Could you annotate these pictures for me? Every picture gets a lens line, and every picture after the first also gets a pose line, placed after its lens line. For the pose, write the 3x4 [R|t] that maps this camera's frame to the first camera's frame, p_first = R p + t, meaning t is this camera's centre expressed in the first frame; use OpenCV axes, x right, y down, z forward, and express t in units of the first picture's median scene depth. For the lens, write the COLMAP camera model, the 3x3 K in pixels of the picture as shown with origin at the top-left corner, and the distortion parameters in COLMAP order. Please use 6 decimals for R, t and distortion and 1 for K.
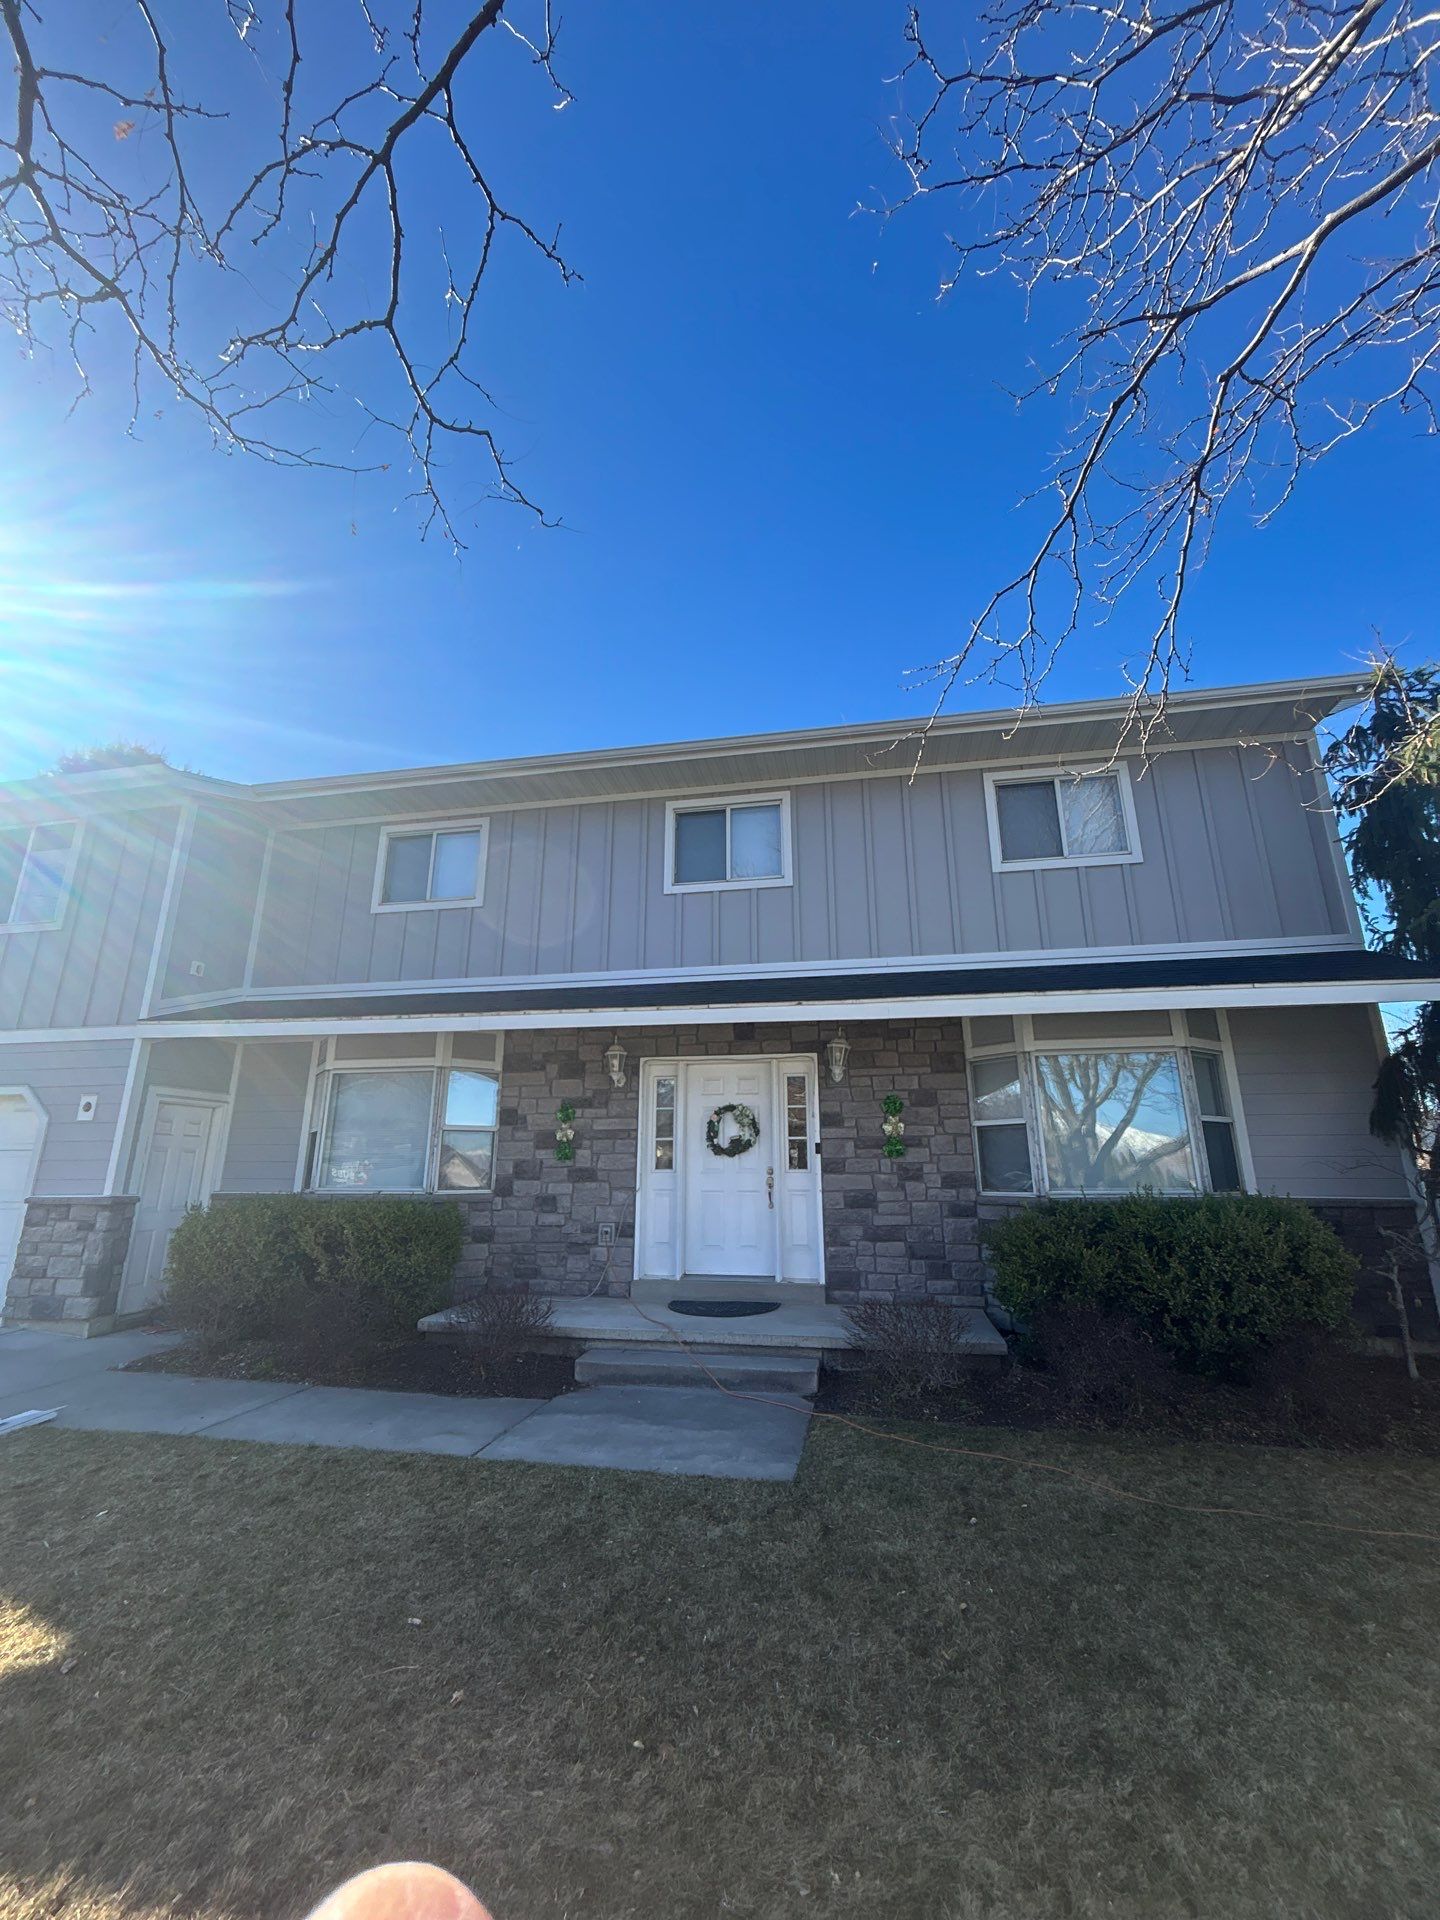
lens RADIAL K [[768.5, 0, 718.5], [0, 768.5, 952.0], [0, 0, 1]] dist [0.001458, -0.000001]
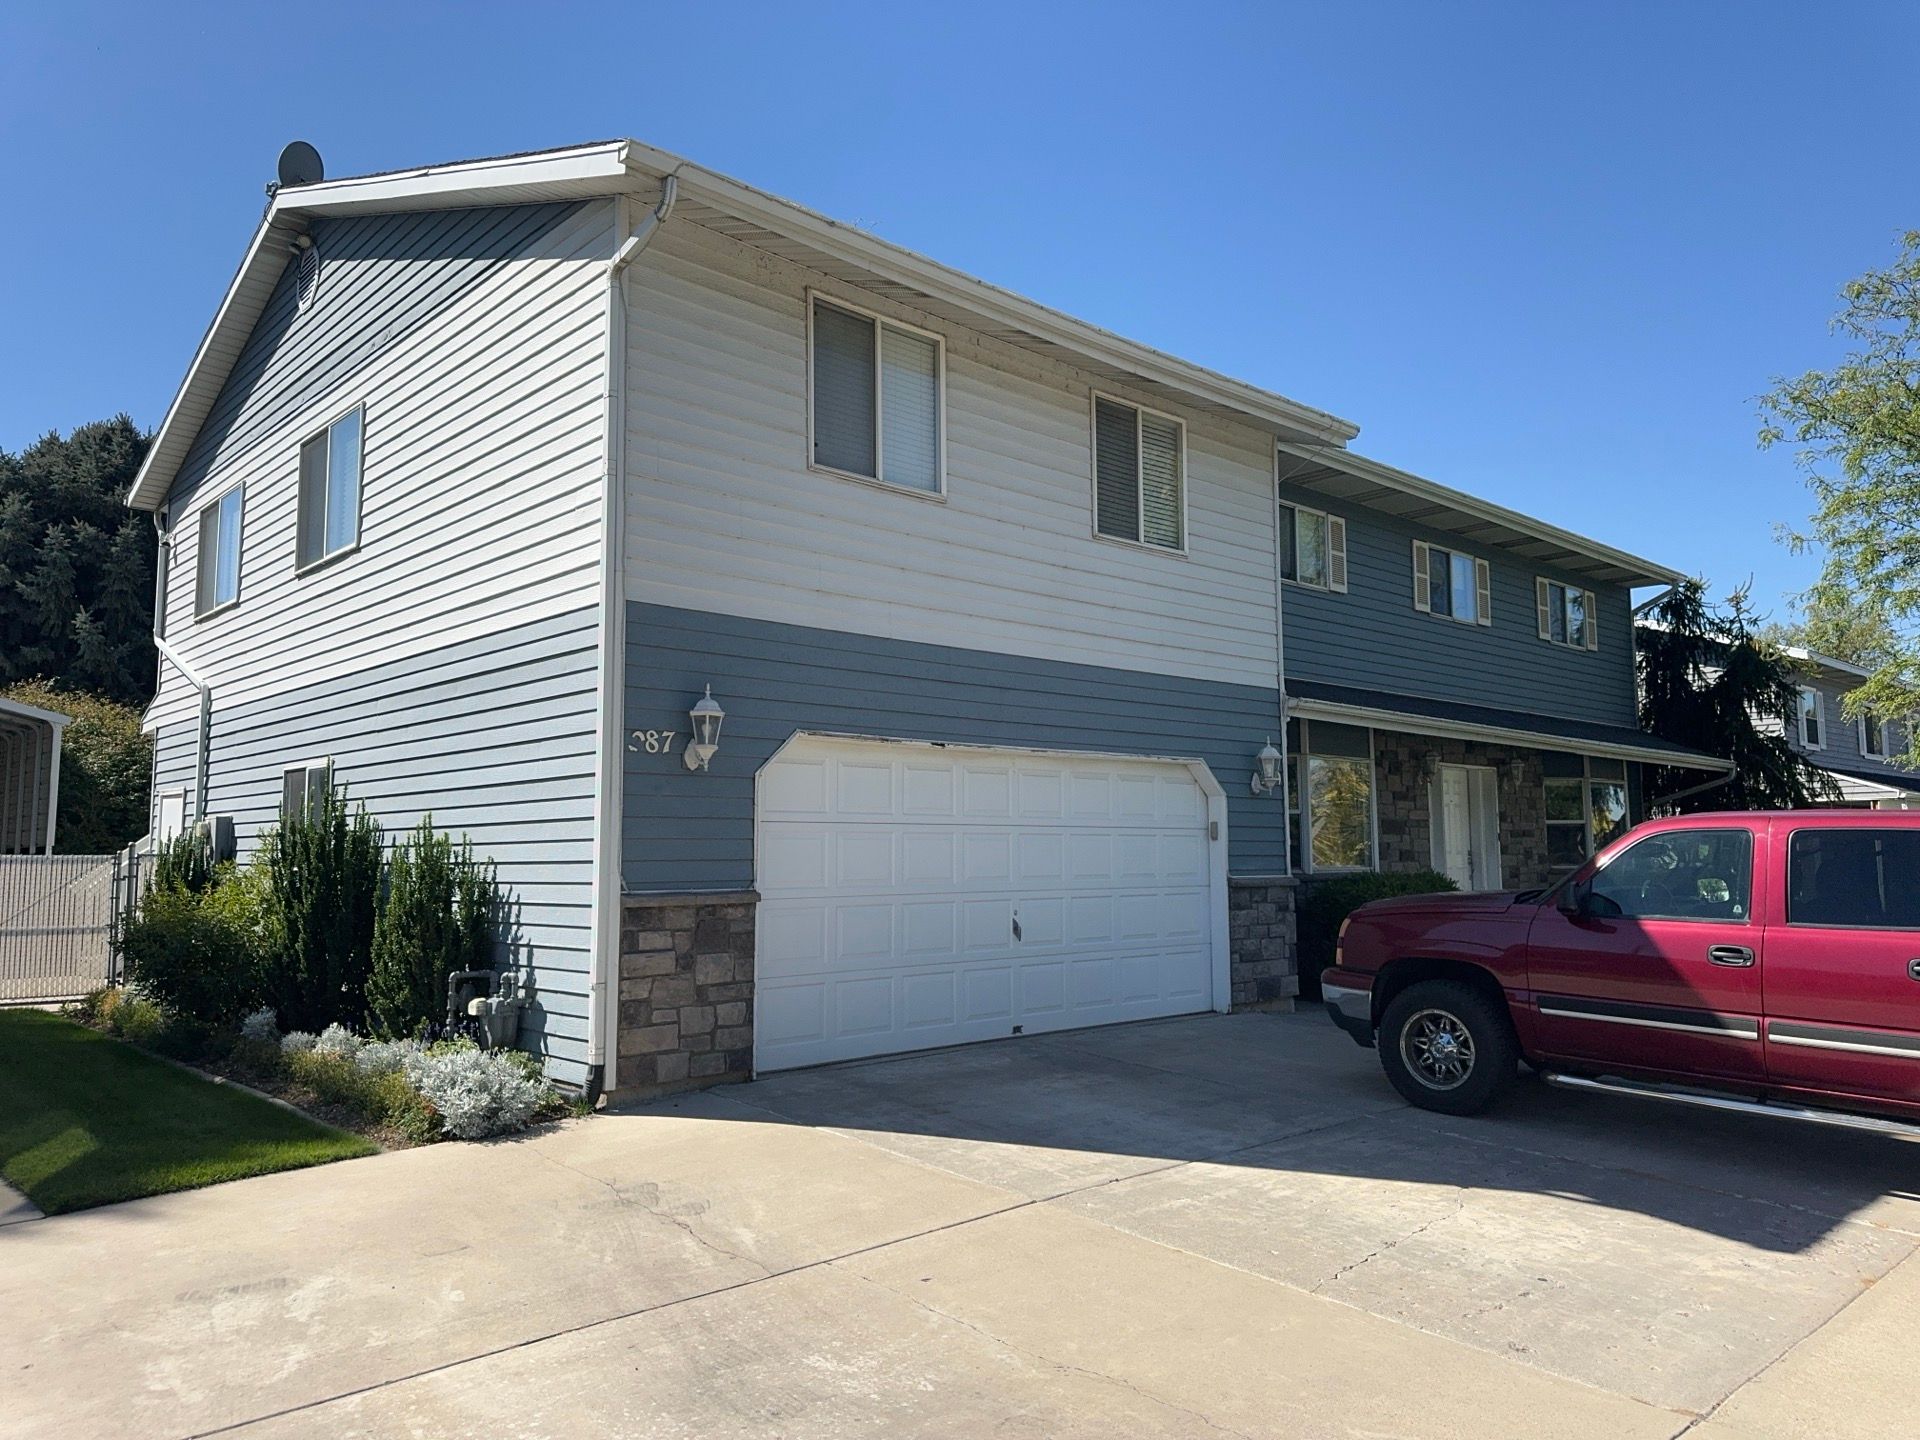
lens RADIAL K [[1348.5, 0, 962.1], [0, 1348.5, 716.5], [0, 0, 1]] dist [0.002124, -0.007297]
pose [[0.593432, 0.080664, 0.800832, -2.359000], [-0.210909, 0.975783, 0.058002, 0.106869], [-0.776760, -0.203323, 0.596074, 0.344537]]
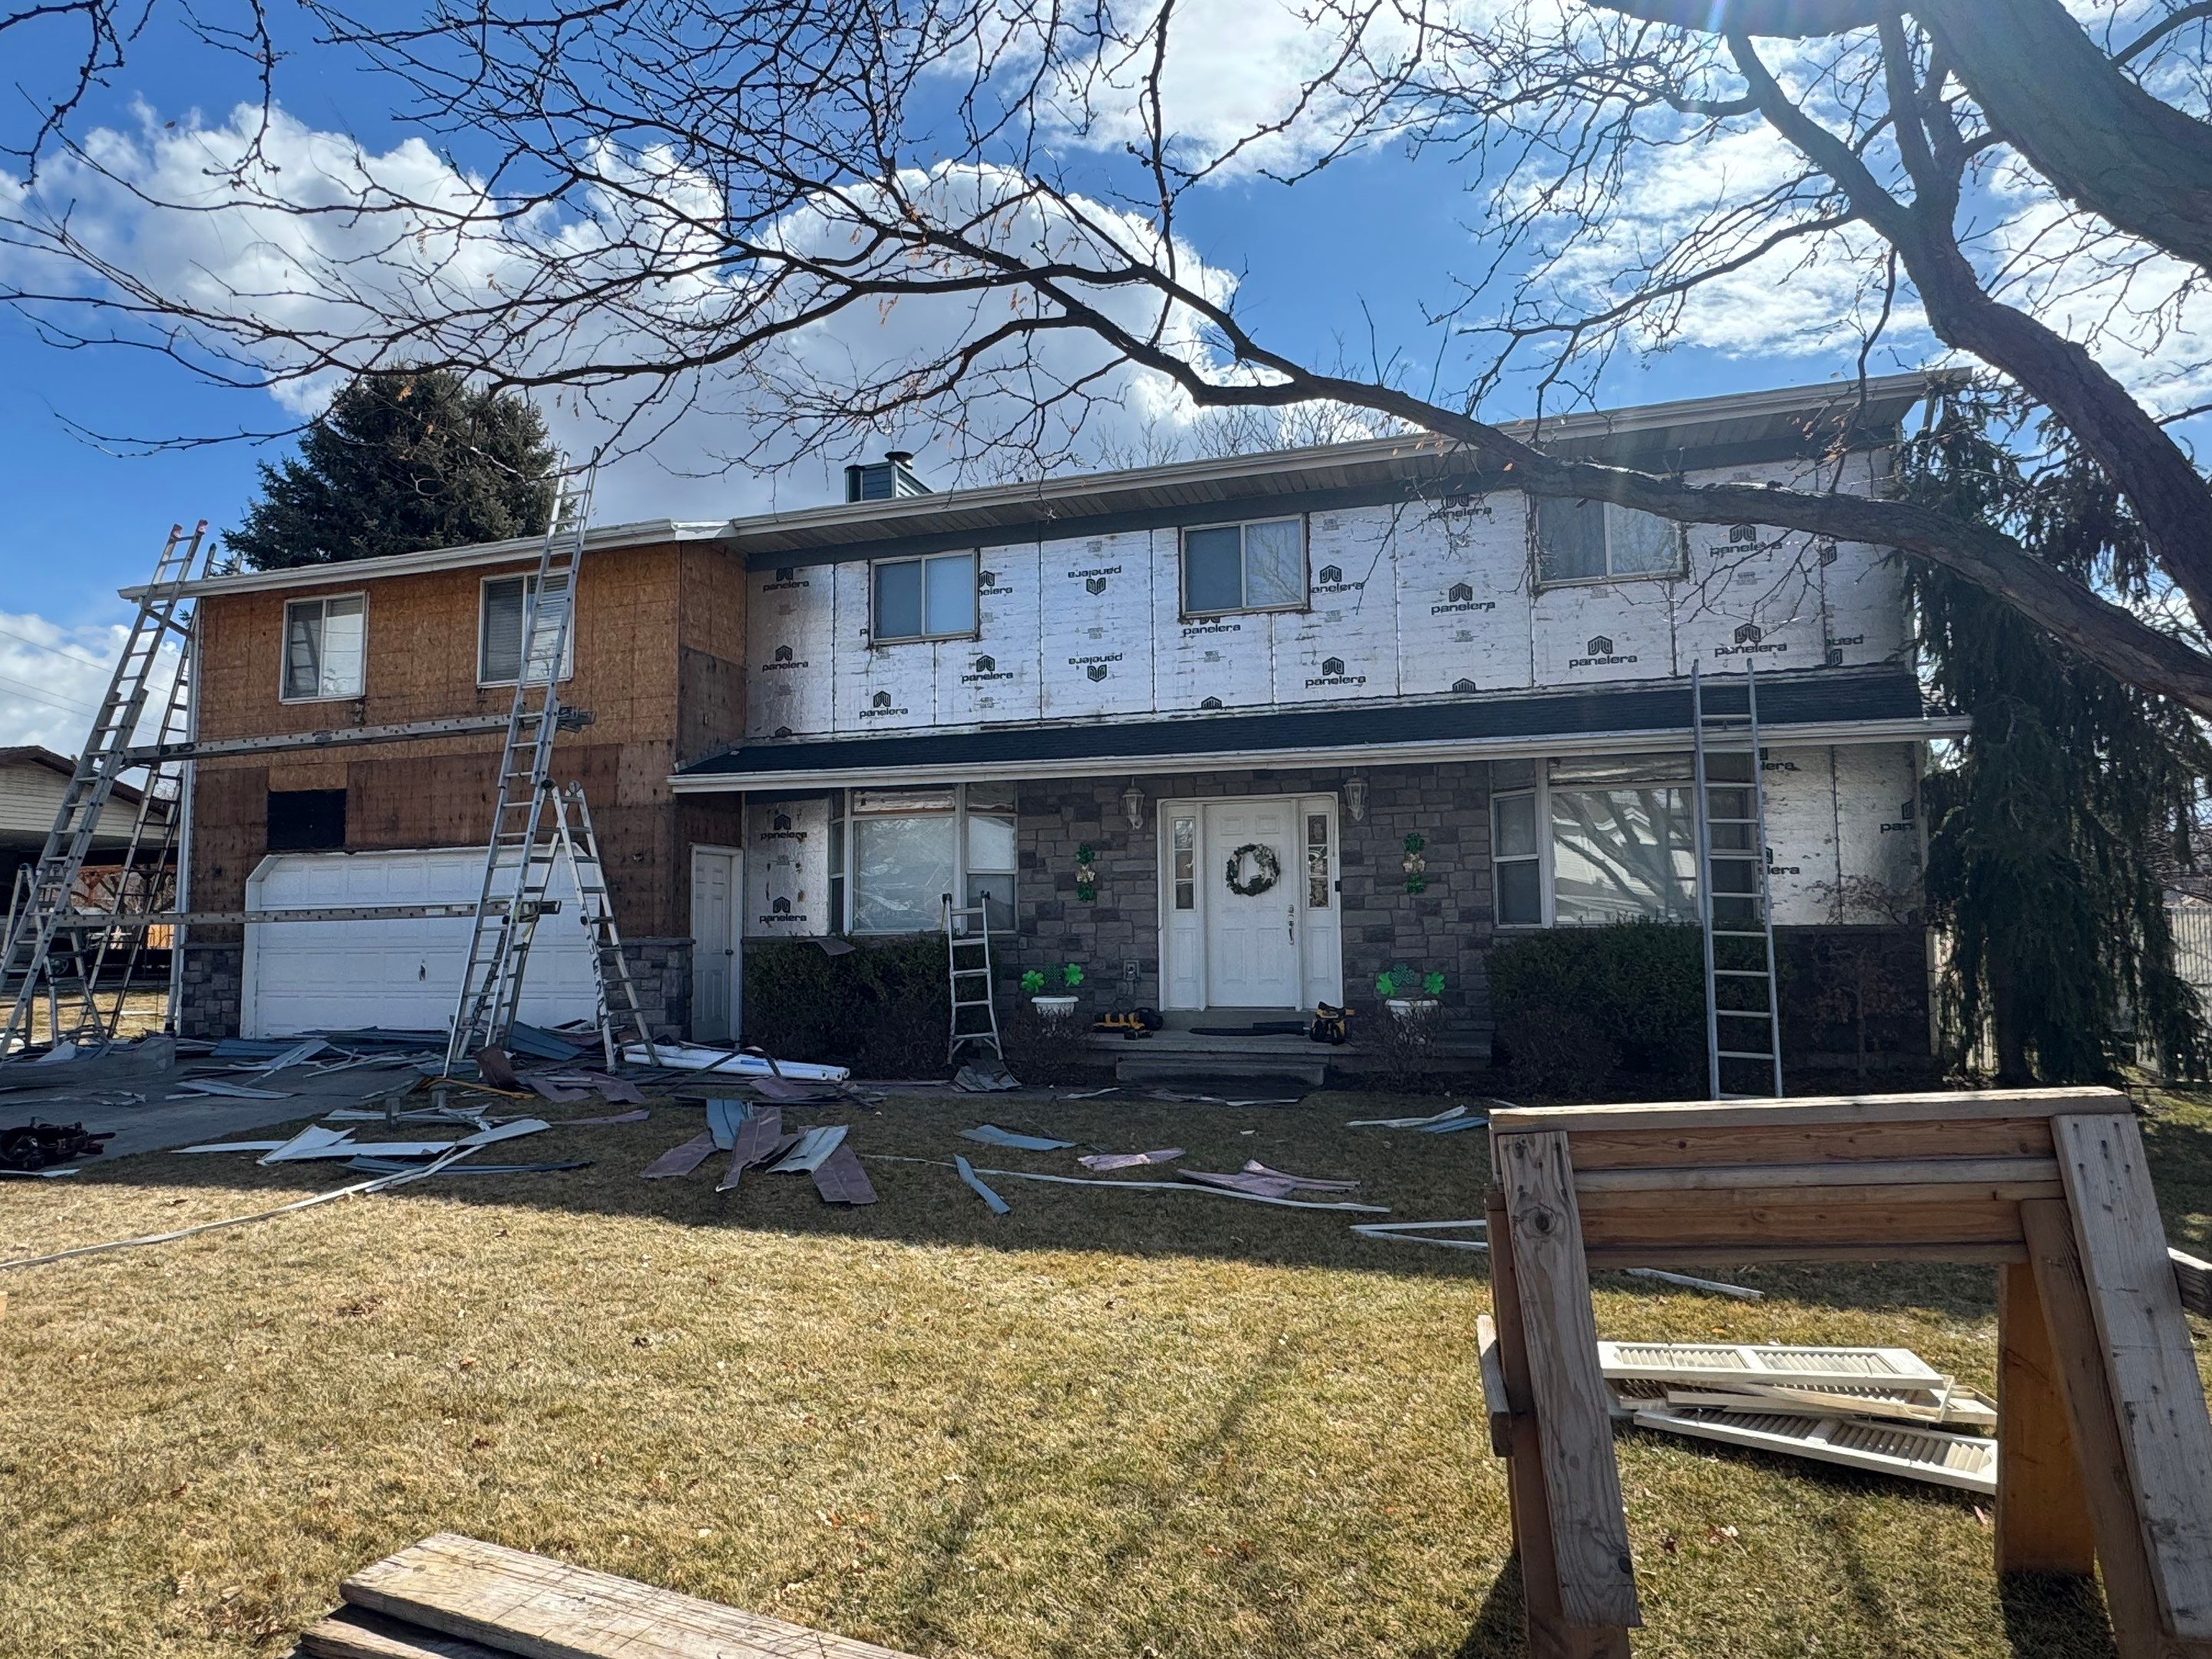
lens RADIAL K [[1242.3, 0, 1116.2], [0, 1242.3, 827.1], [0, 0, 1]] dist [-0.012271, 0.002098]
pose [[0.993547, -0.020120, -0.111623, 0.024112], [0.041516, 0.980356, 0.192818, -0.144528], [0.105550, -0.196207, 0.974865, -0.593742]]
